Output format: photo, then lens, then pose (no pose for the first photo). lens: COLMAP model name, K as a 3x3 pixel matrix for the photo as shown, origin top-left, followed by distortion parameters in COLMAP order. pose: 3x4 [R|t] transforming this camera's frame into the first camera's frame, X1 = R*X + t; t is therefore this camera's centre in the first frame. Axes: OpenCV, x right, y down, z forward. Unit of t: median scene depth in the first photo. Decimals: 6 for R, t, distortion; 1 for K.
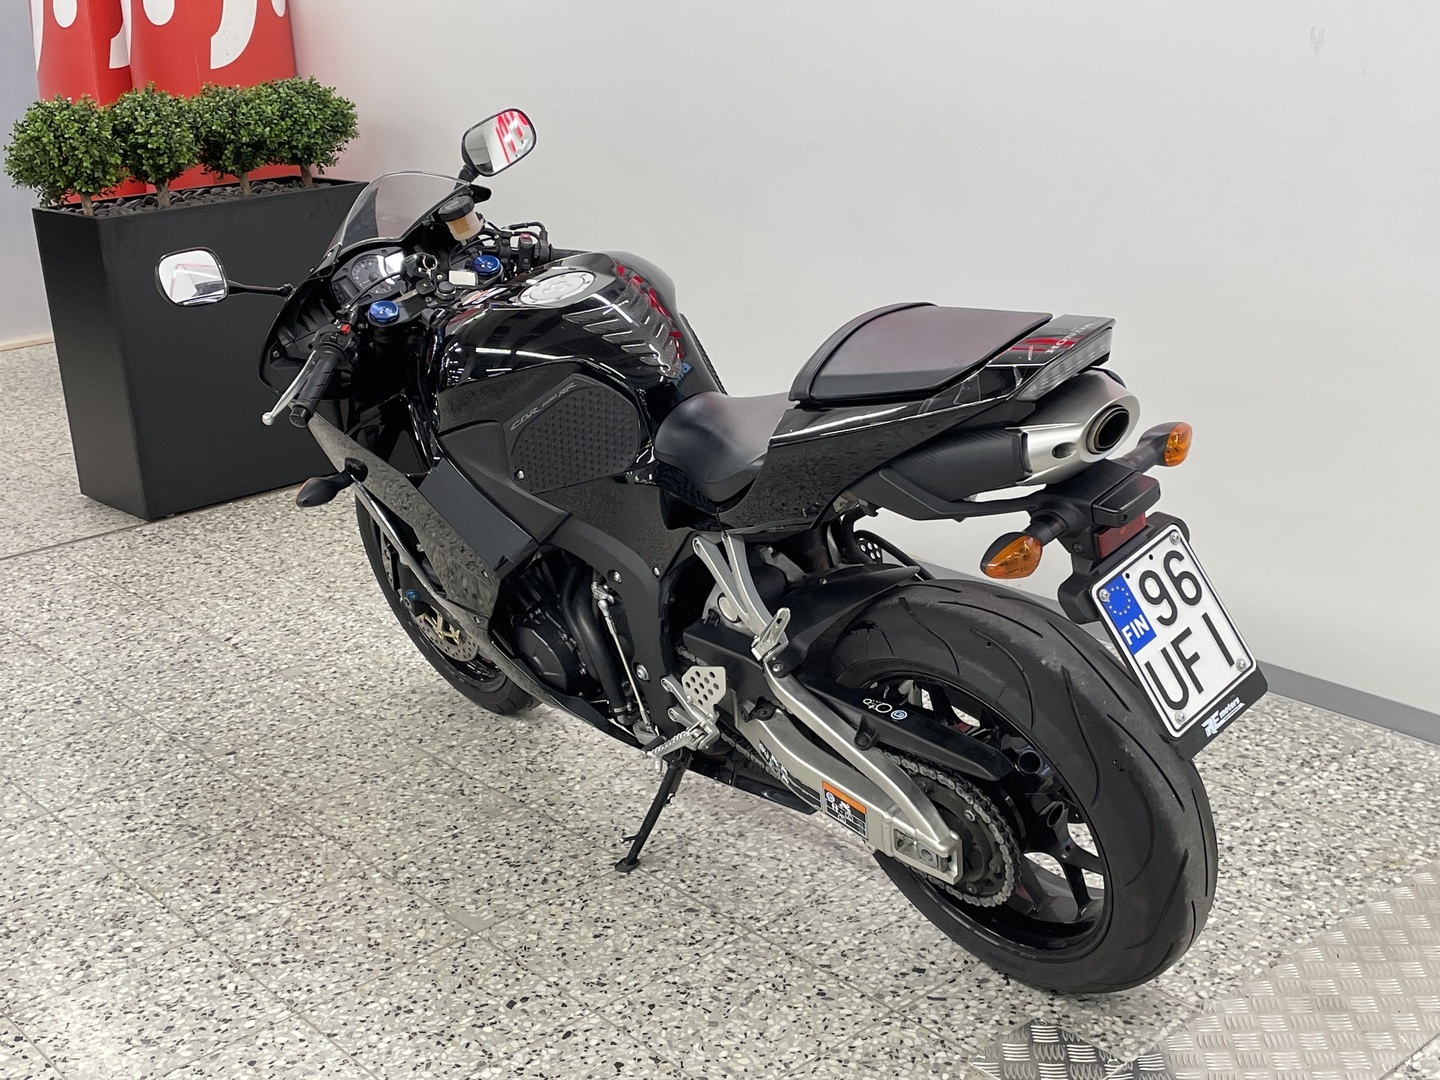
lens RADIAL K [[1814.2, 0, 724.7], [0, 1814.2, 526.7], [0, 0, 1]] dist [0.075757, 0.000000]
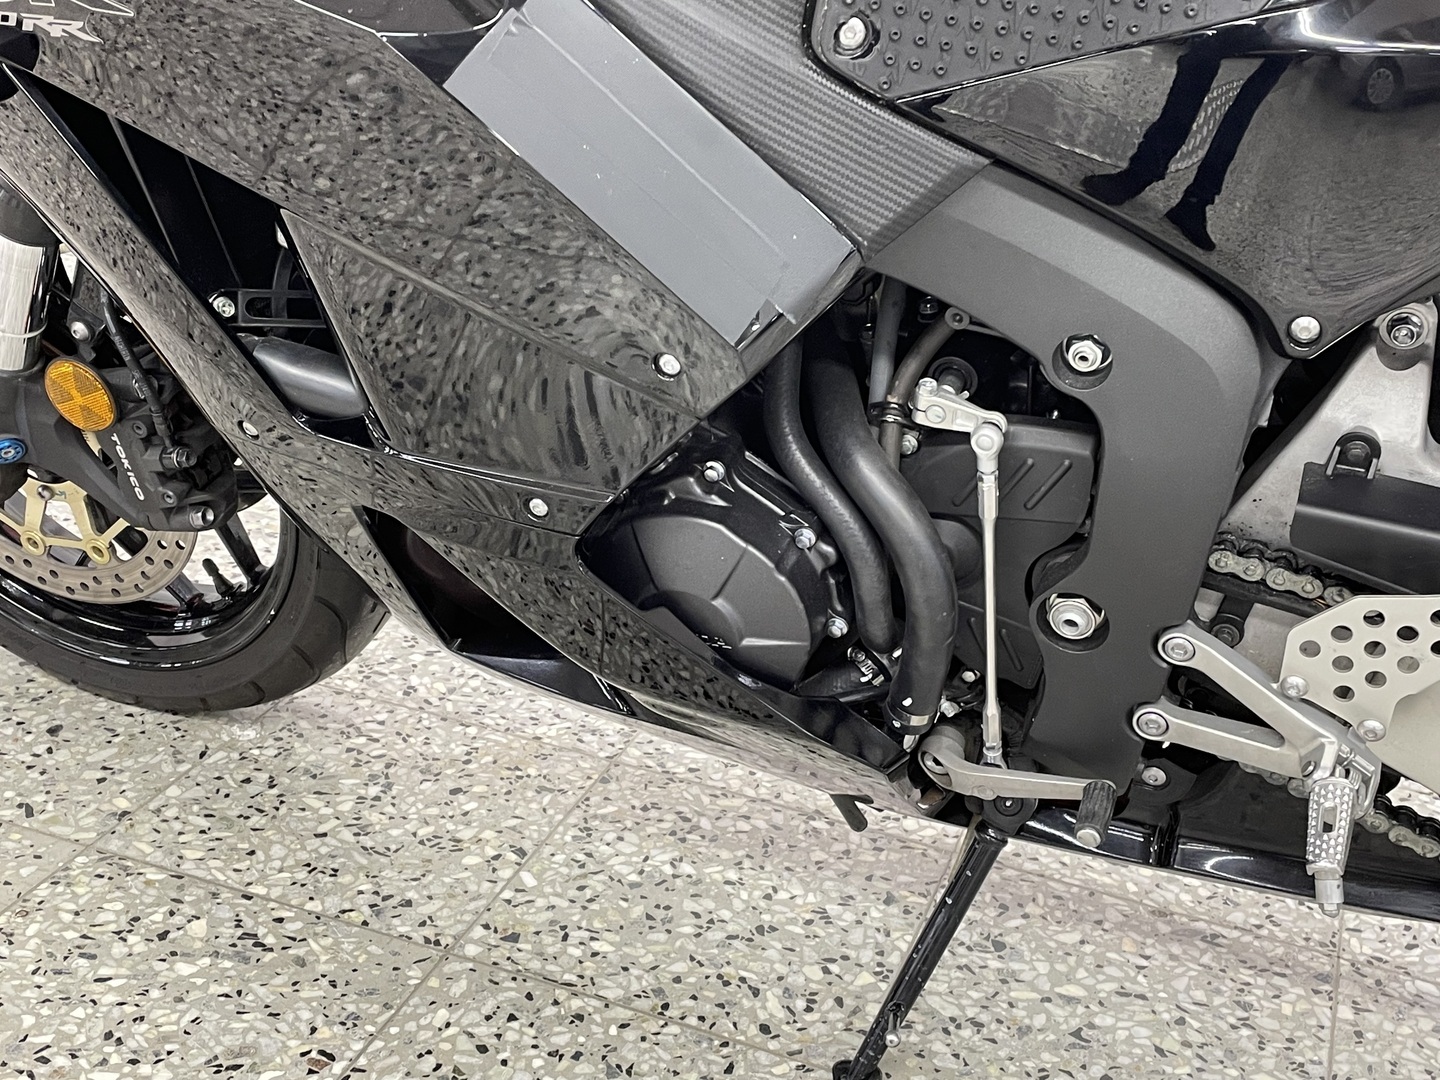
lens RADIAL K [[1814.2, 0, 724.3], [0, 1814.2, 554.0], [0, 0, 1]] dist [0.075757, 0.000000]
pose [[0.865518, -0.082915, 0.493967, -0.302277], [0.027157, 0.992521, 0.119016, 0.022550], [-0.500141, -0.089595, 0.861296, 0.757716]]
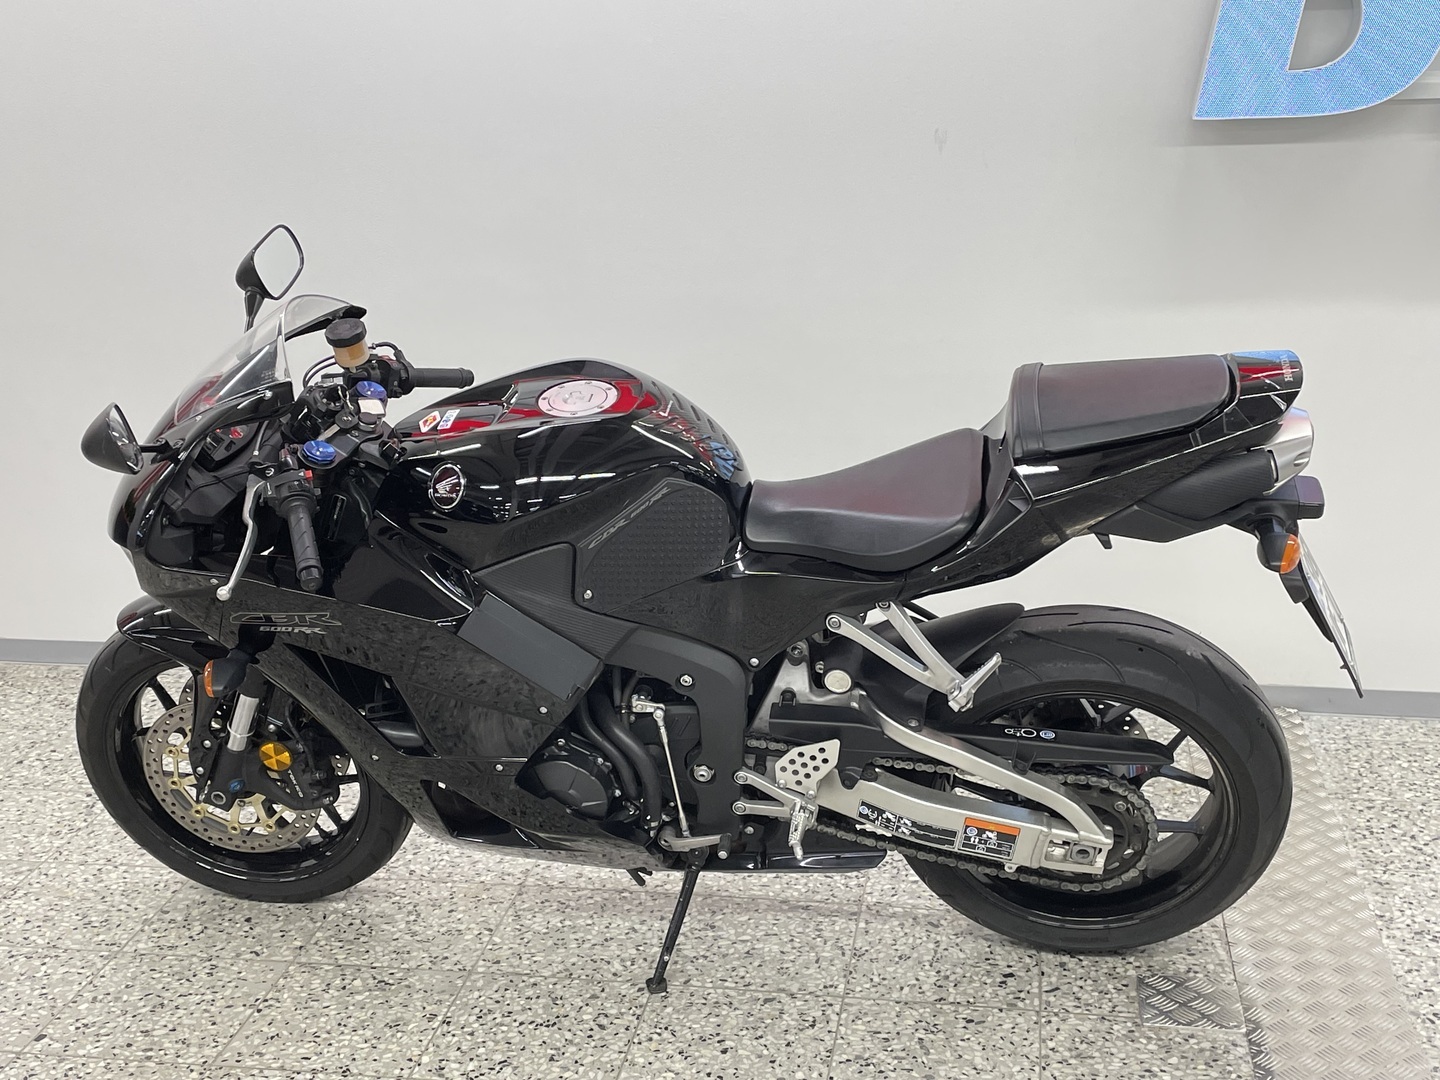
lens RADIAL K [[1814.2, 0, 729.6], [0, 1814.2, 529.2], [0, 0, 1]] dist [0.075757, 0.000000]
pose [[0.771324, -0.147307, 0.619160, -0.657686], [0.184370, 0.982848, 0.004154, -0.054404], [-0.609152, 0.110950, 0.785254, 0.213579]]
